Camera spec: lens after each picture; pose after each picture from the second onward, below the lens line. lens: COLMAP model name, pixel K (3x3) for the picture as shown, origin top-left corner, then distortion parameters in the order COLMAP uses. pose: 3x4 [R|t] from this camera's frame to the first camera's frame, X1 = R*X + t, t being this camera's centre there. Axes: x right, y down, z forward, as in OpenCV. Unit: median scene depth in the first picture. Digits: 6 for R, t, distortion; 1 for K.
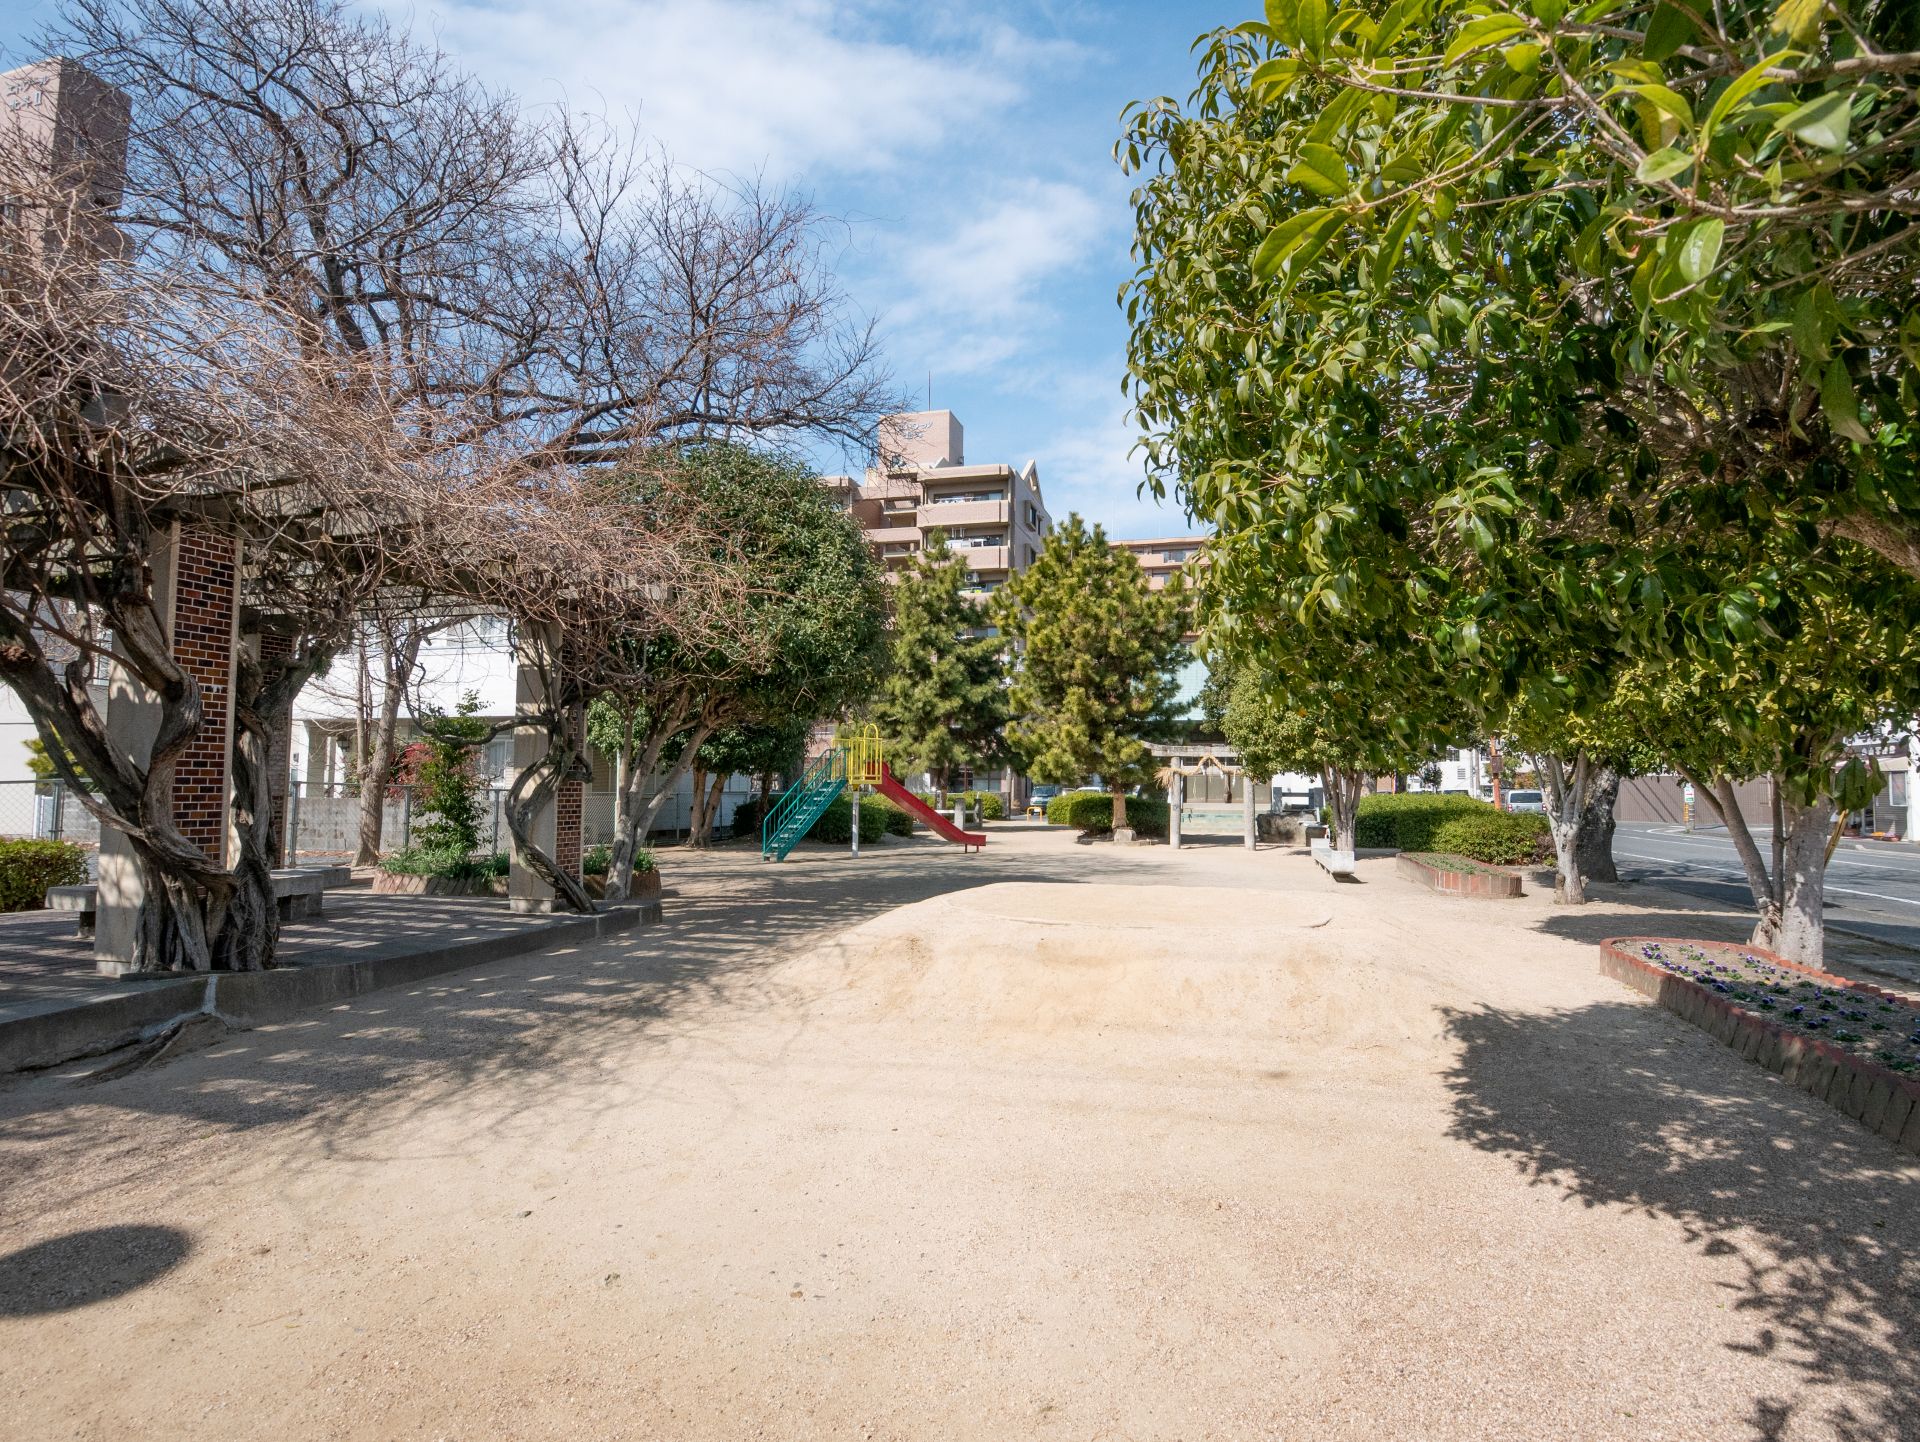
lens RADIAL K [[1200.1, 0, 960.0], [0, 1200.1, 721.0], [0, 0, 1]] dist [0.001081, -0.000247]
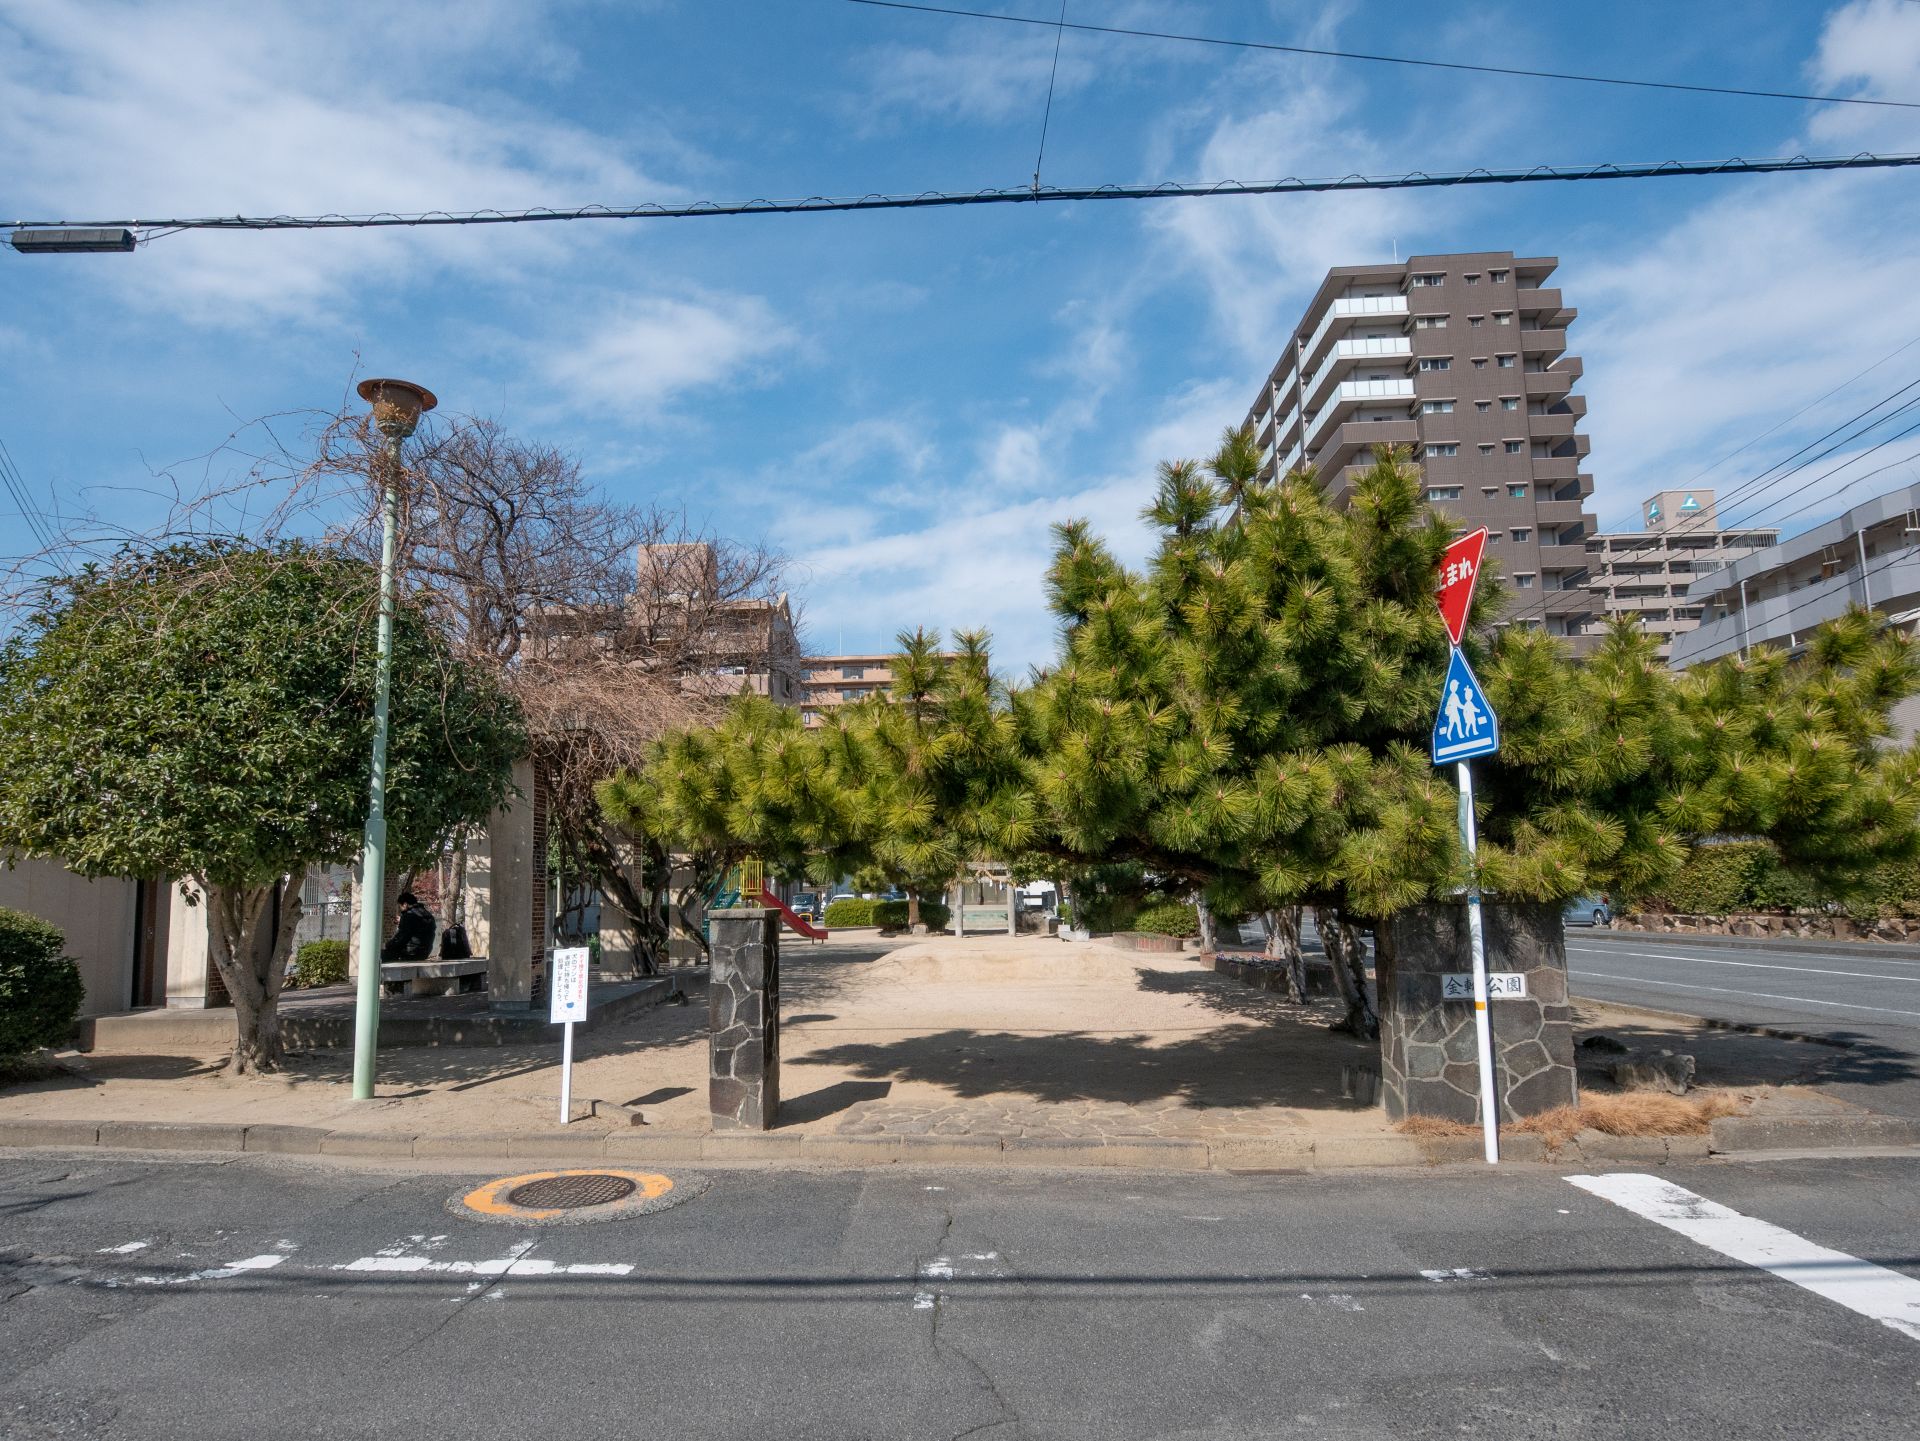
lens RADIAL K [[1200.1, 0, 960.0], [0, 1200.1, 720.5], [0, 0, 1]] dist [0.001081, -0.000247]
pose [[0.973705, 0.011079, 0.227543, -0.131146], [0.009284, 0.996057, -0.088224, -0.019224], [-0.227623, 0.088017, 0.969763, -0.342766]]
